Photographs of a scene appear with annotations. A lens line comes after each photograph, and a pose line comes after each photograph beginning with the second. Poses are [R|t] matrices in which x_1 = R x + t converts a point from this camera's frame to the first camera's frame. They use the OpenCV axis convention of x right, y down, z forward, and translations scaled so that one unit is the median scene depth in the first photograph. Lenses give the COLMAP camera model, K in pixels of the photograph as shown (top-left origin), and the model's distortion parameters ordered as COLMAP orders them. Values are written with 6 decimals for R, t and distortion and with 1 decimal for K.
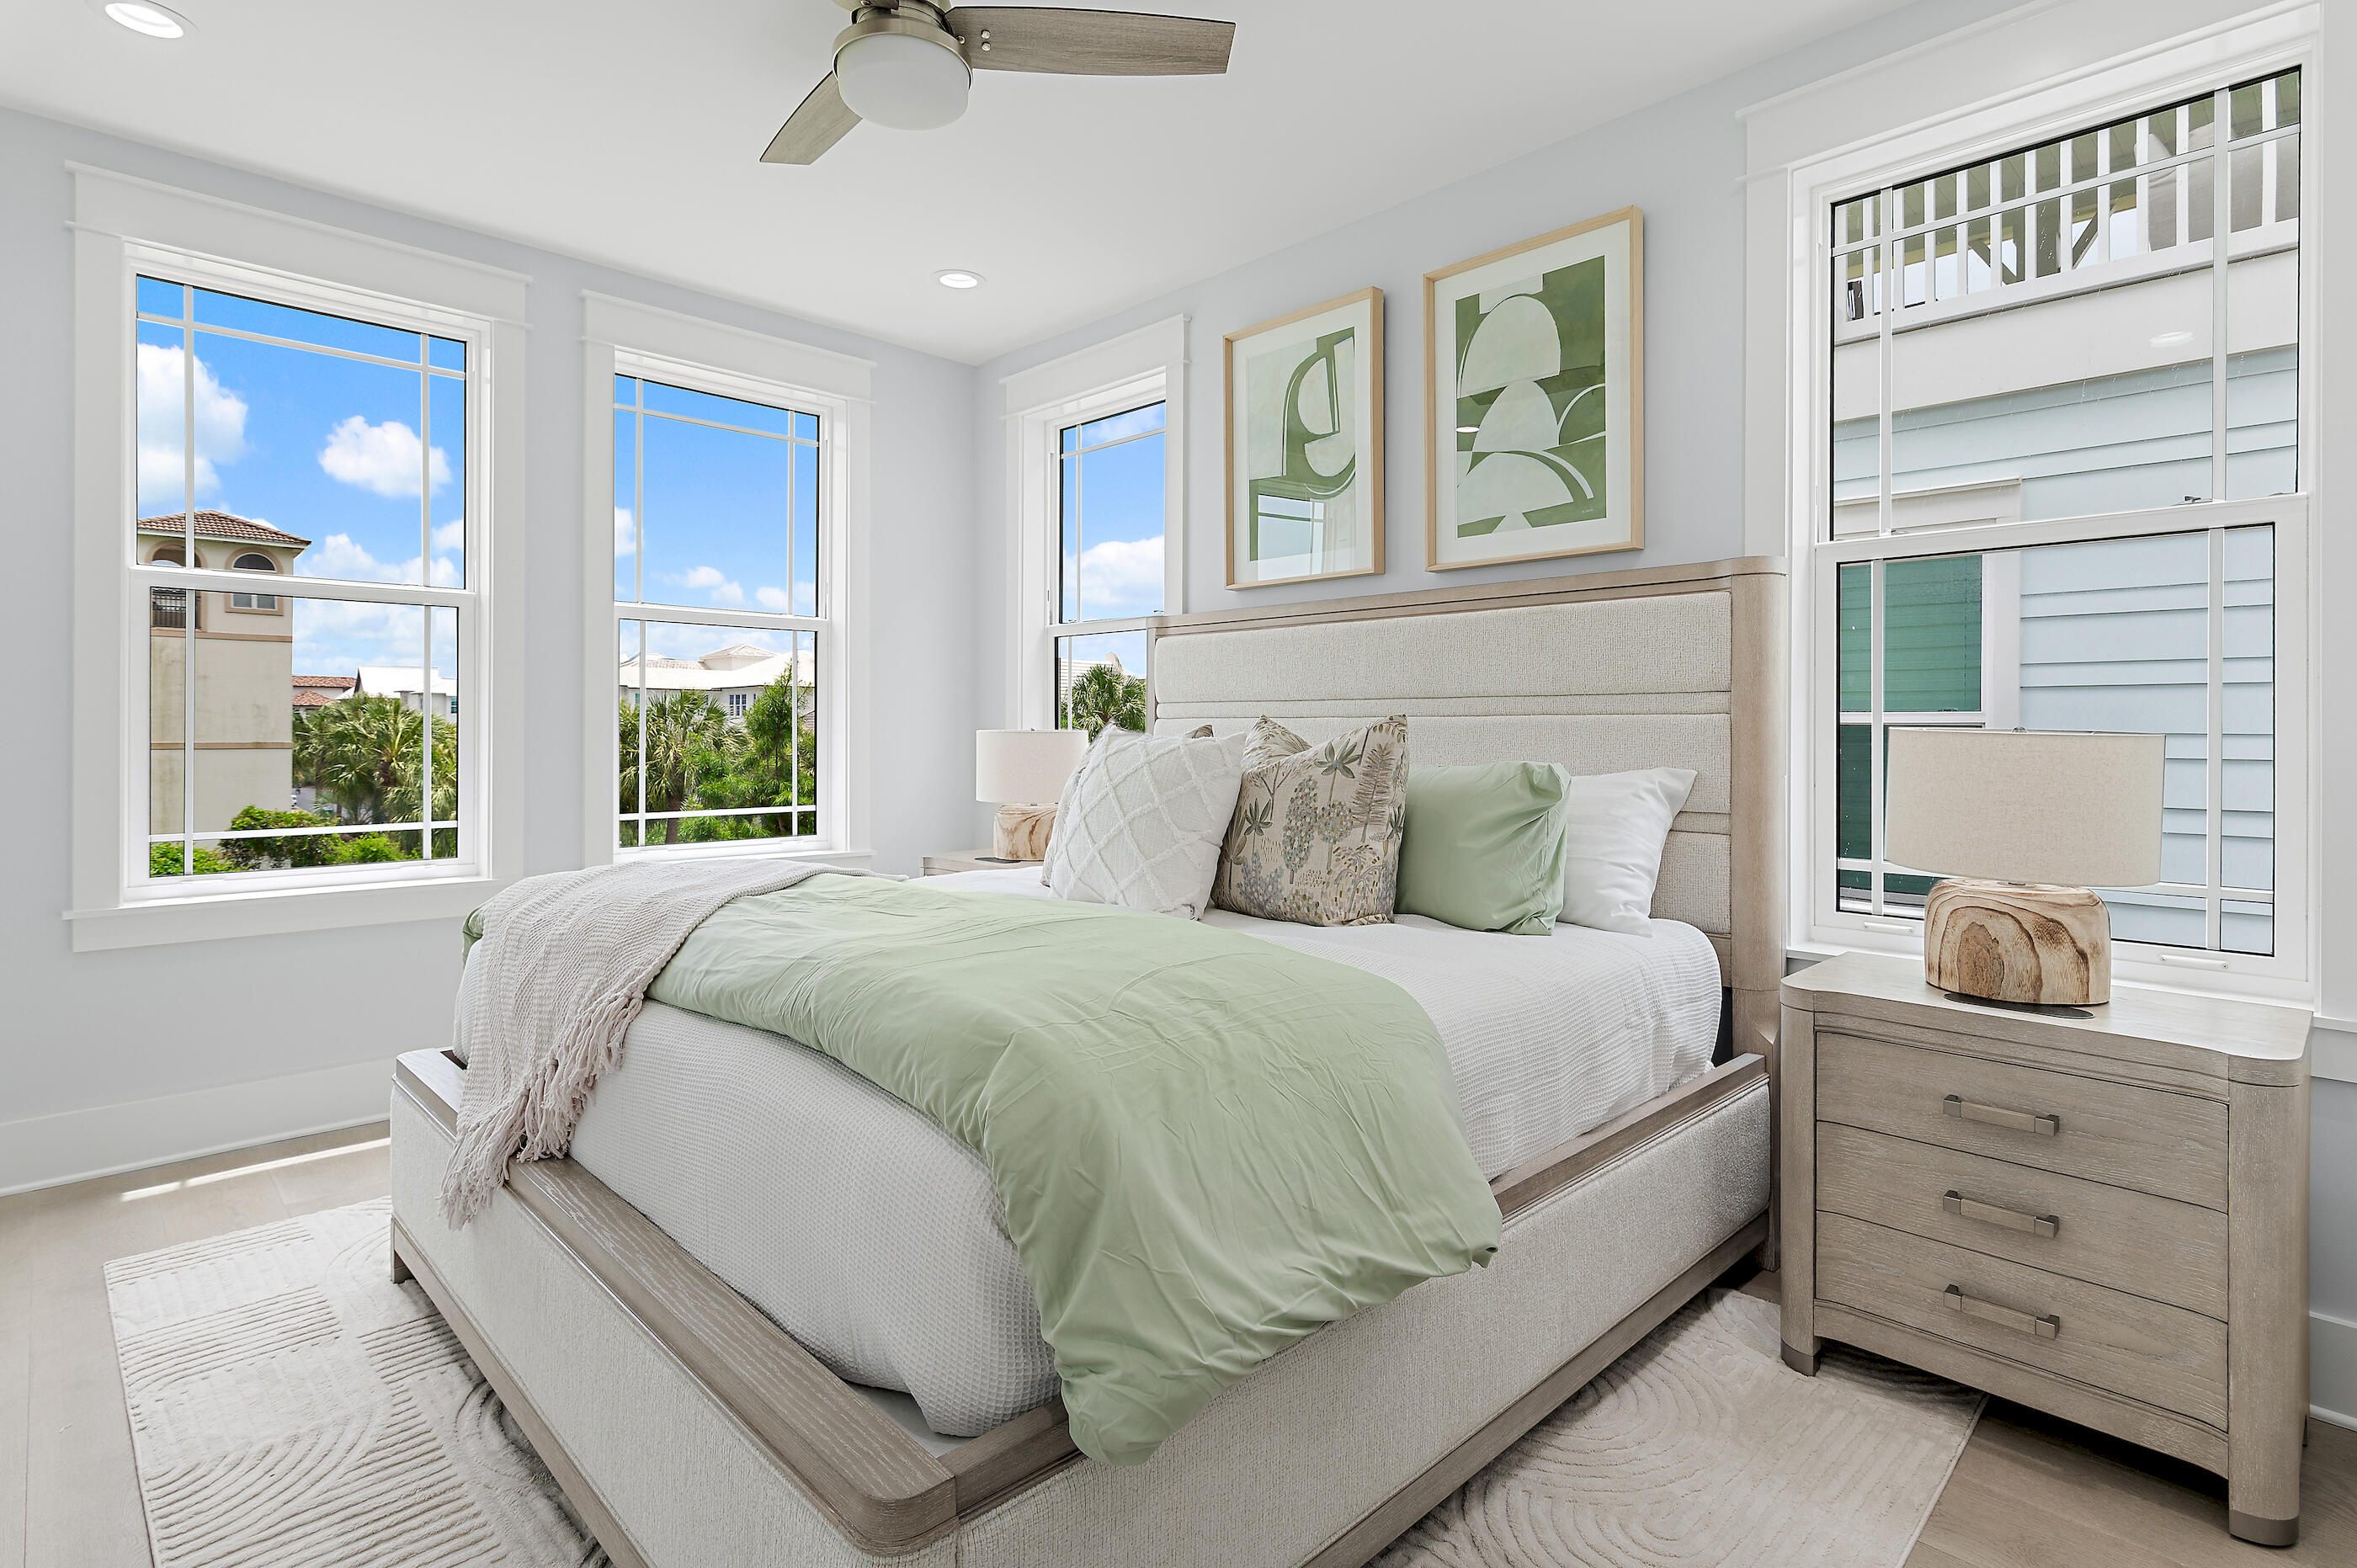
lens RADIAL K [[1155.2, 0, 1201.5], [0, 1155.2, 720.5], [0, 0, 1]] dist [0.001224, -0.002534]
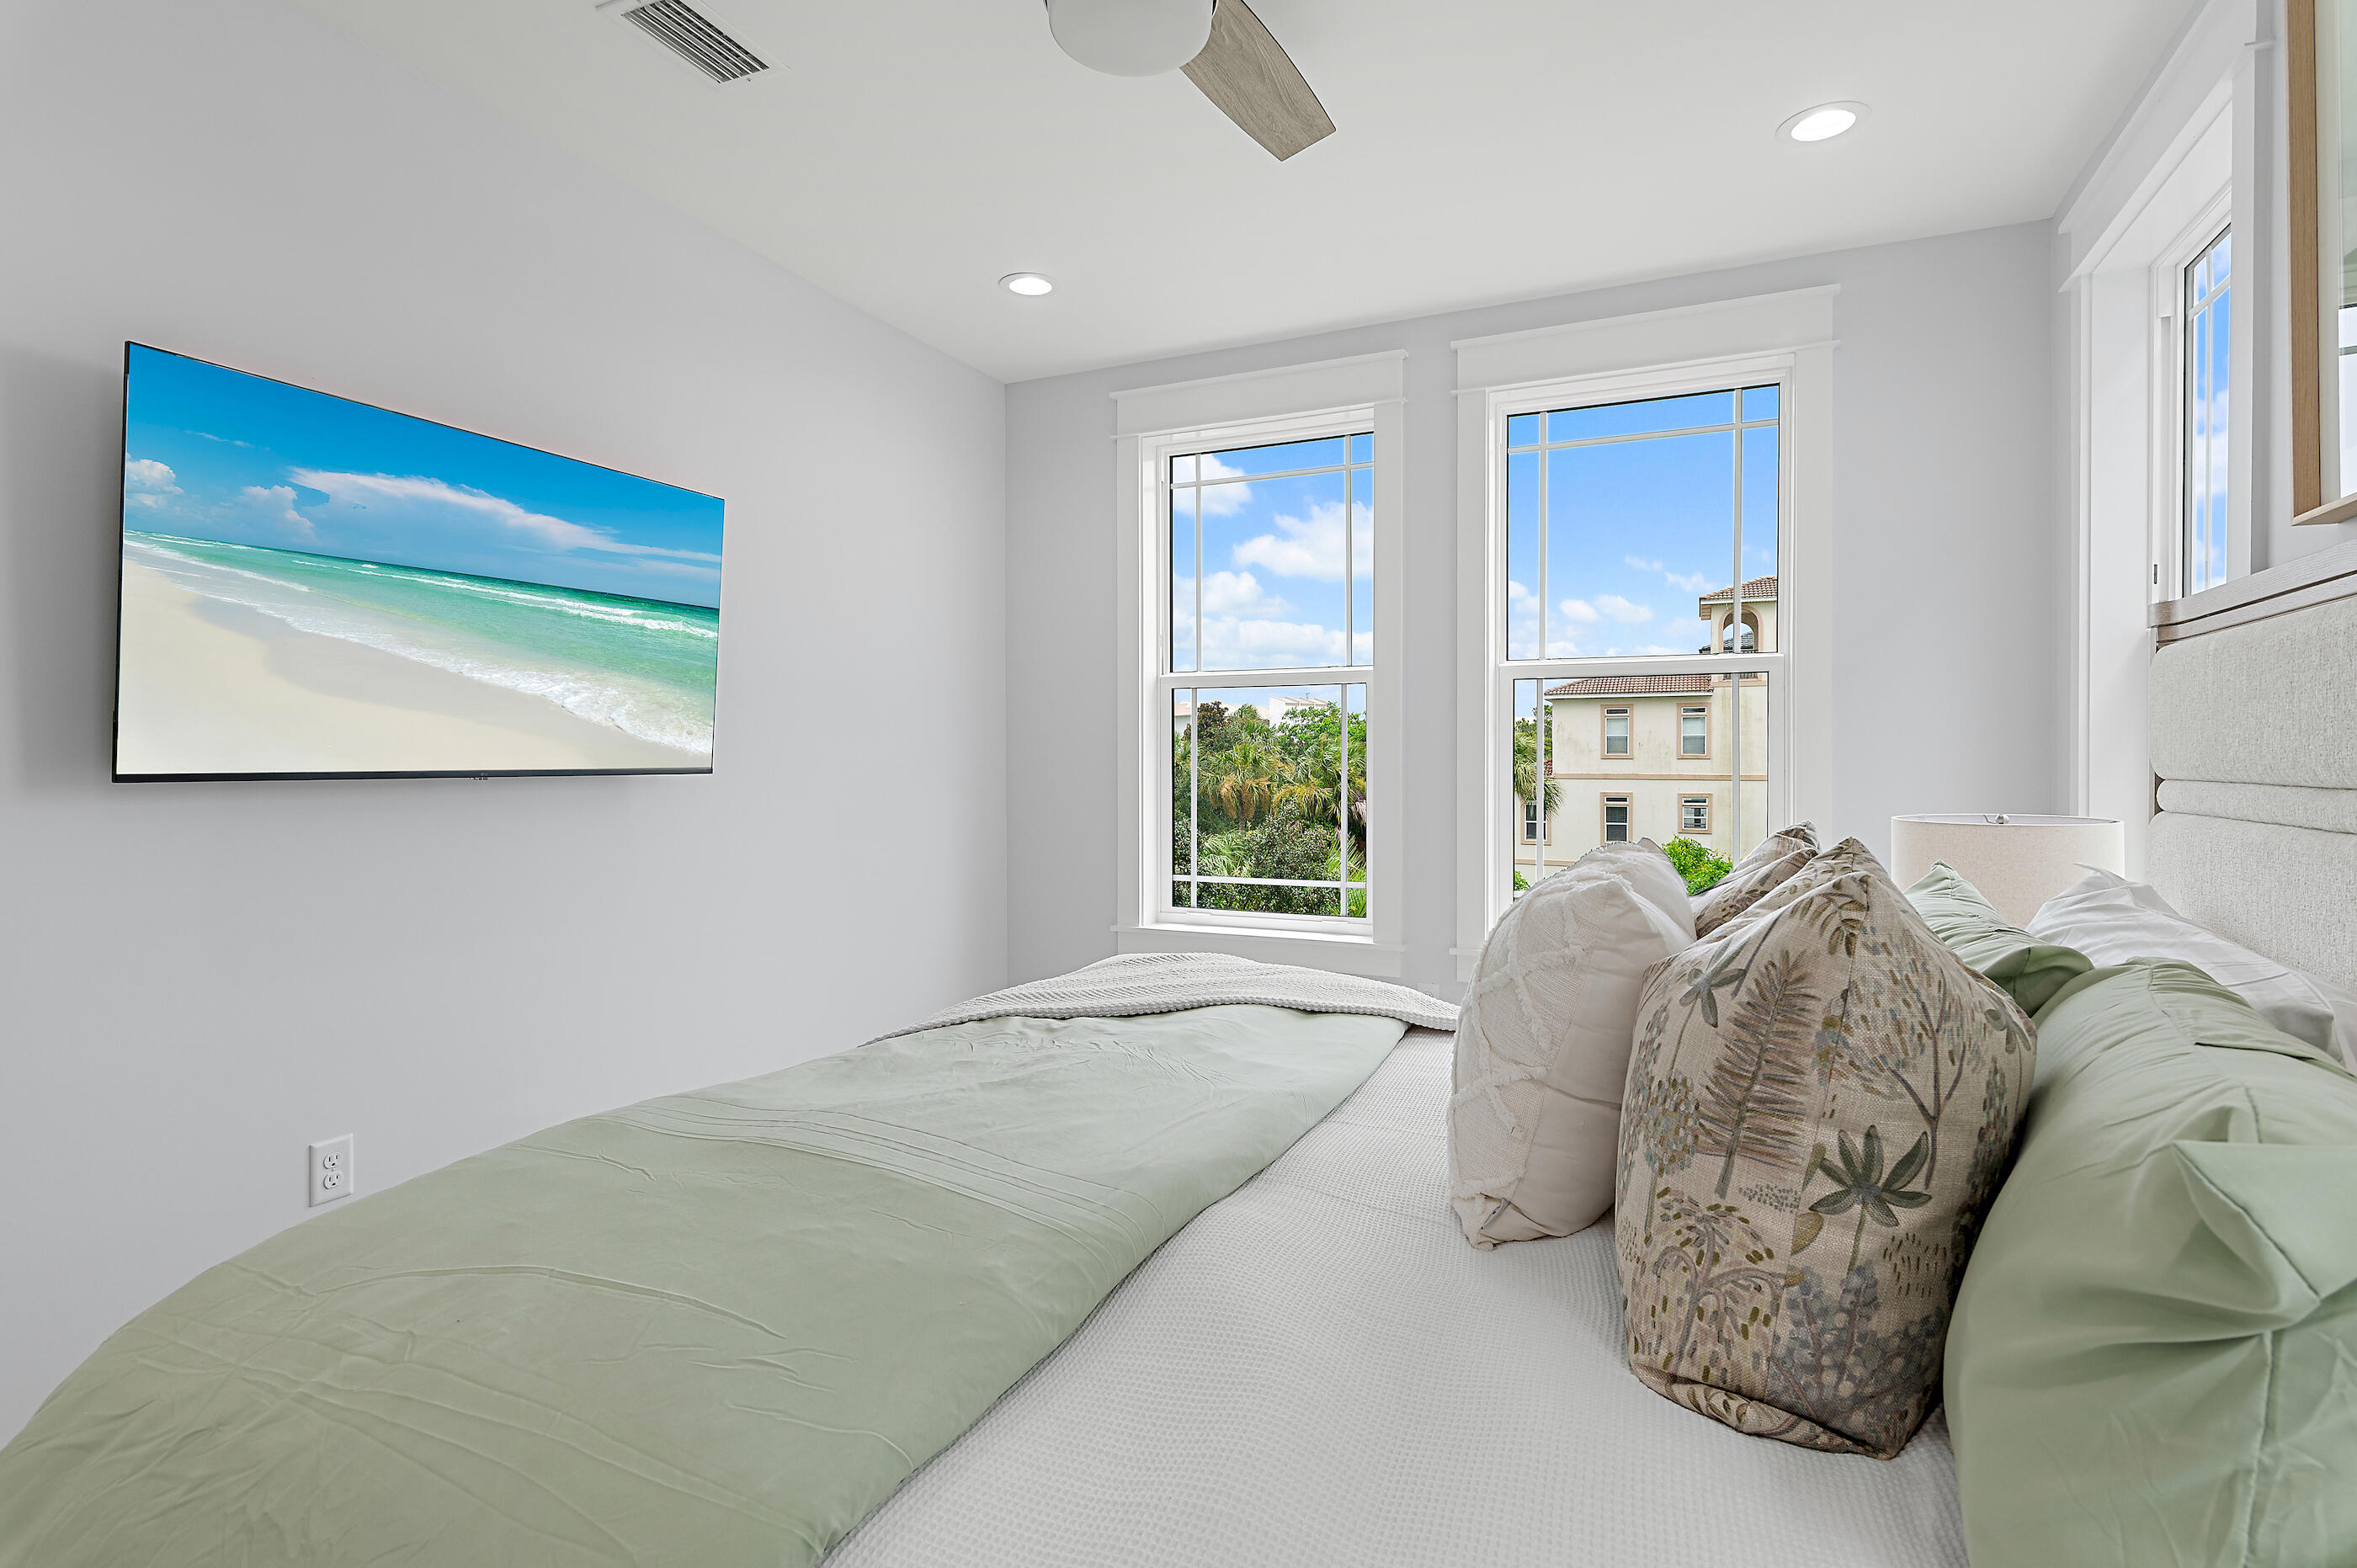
lens RADIAL K [[1155.2, 0, 1181.2], [0, 1155.2, 768.8], [0, 0, 1]] dist [0.001224, -0.002534]
pose [[0.342346, 0.003814, -0.939566, 0.432776], [0.009760, 0.999923, 0.007616, -0.042412], [0.939523, -0.011777, 0.342283, 0.681796]]
